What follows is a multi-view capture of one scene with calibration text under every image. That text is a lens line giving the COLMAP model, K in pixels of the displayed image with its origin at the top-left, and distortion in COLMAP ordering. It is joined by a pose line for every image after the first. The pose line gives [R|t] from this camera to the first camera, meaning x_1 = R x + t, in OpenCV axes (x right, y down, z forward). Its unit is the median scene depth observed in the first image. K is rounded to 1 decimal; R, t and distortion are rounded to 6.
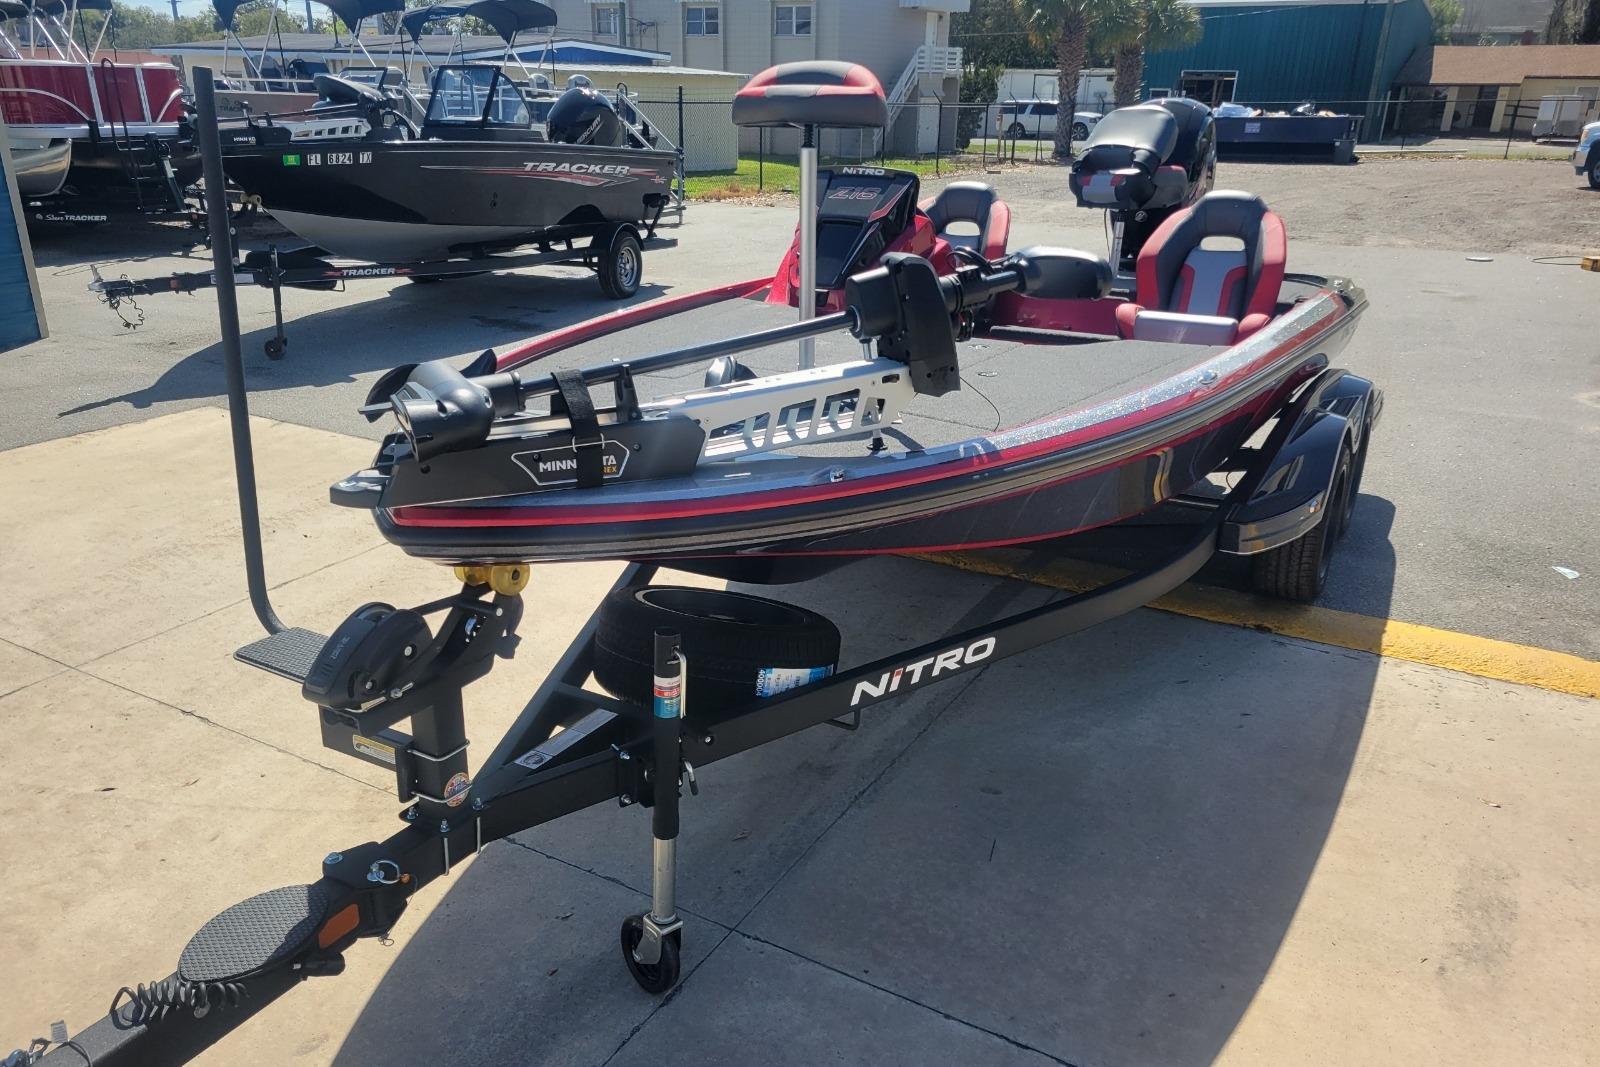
lens RADIAL K [[1212.4, 0, 800.0], [0, 1212.4, 533.5], [0, 0, 1]] dist [0.028232, -0.010576]
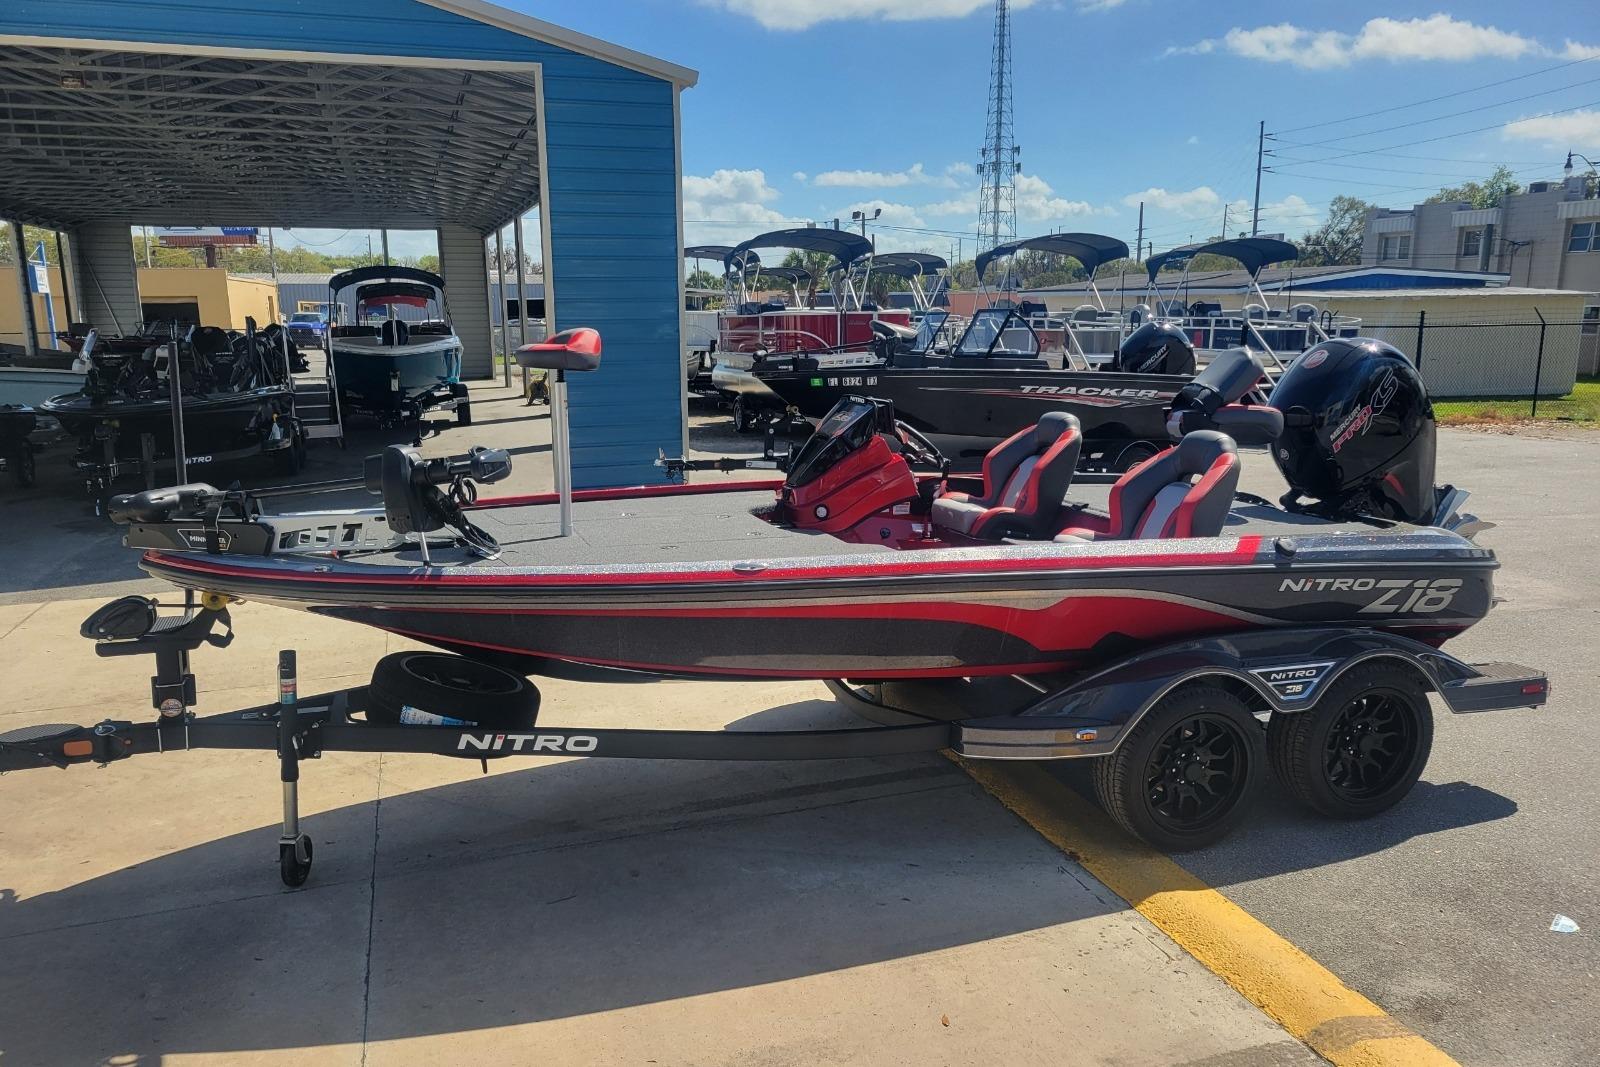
lens RADIAL K [[1491.0, 0, 1193.2], [0, 1491.0, 533.8], [0, 0, 1]] dist [0.046603, -0.006549]
pose [[0.735367, 0.084828, -0.672339, 1.242803], [-0.210293, 0.971720, -0.107407, -0.066053], [0.644214, 0.220372, 0.732410, 0.119580]]
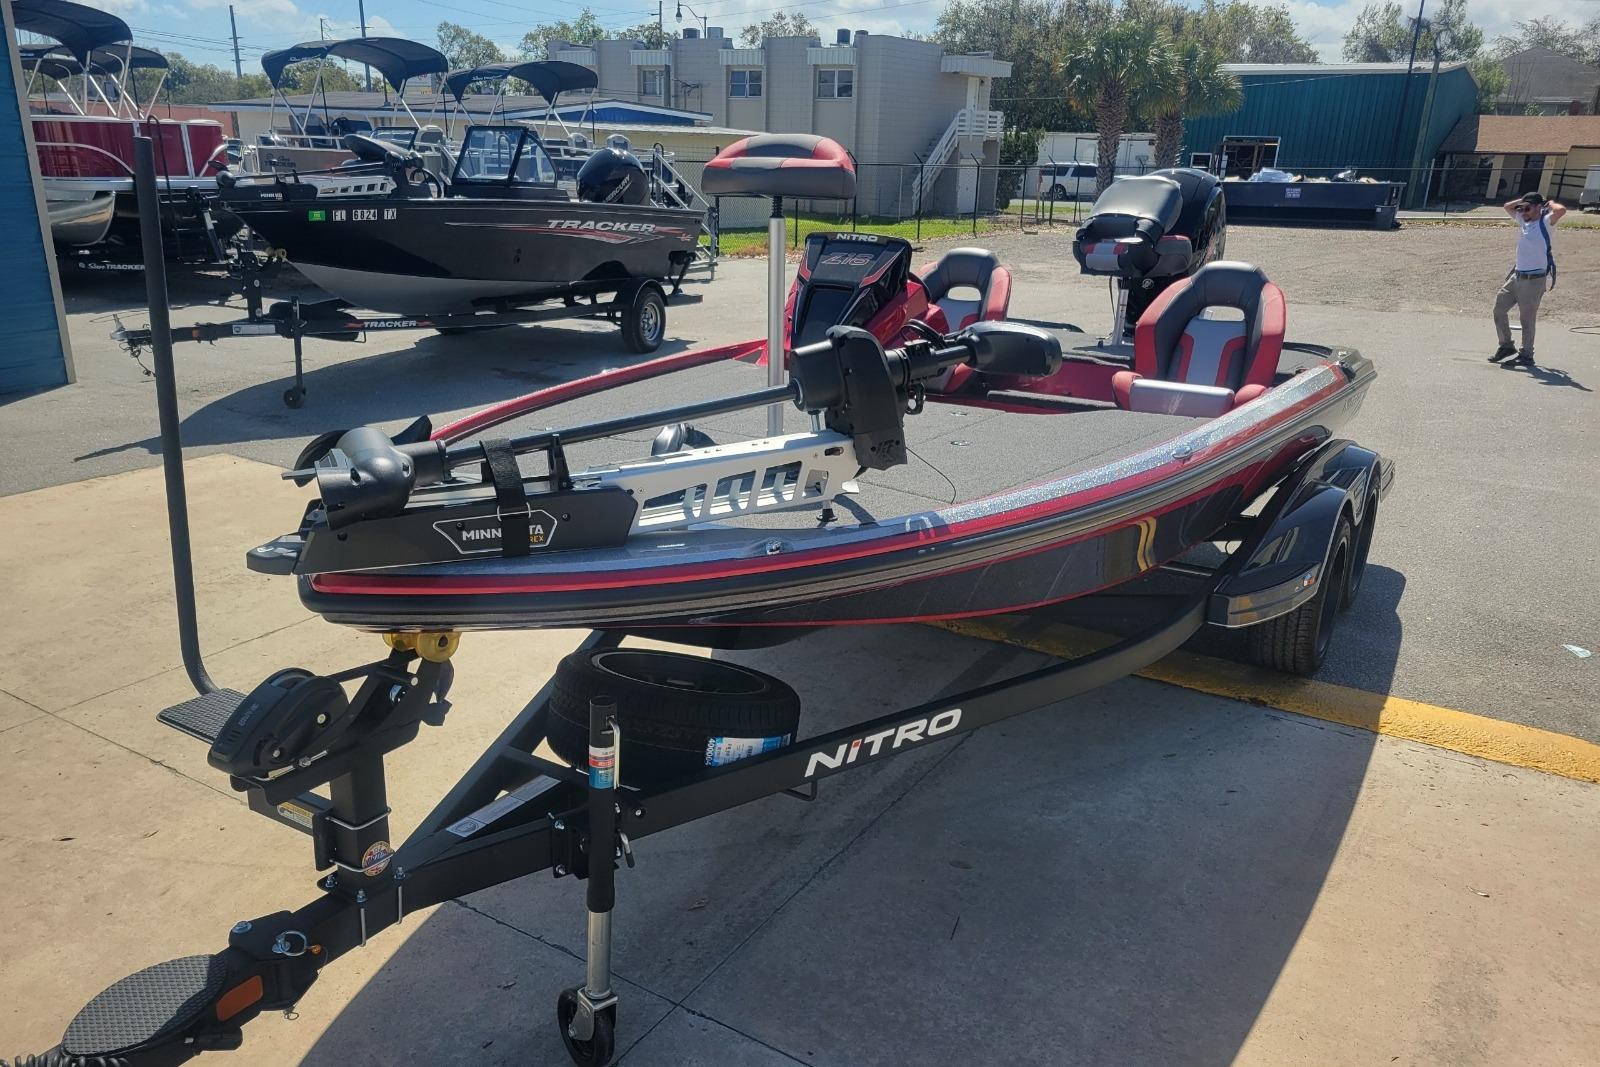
lens RADIAL K [[1200.8, 0, 818.8], [0, 1200.8, 527.8], [0, 0, 1]] dist [0.022694, -0.009862]
pose [[0.999323, 0.022781, -0.028893, 0.050328], [-0.024003, 0.998801, -0.042661, -0.012424], [0.027886, 0.043326, 0.998672, 0.010687]]
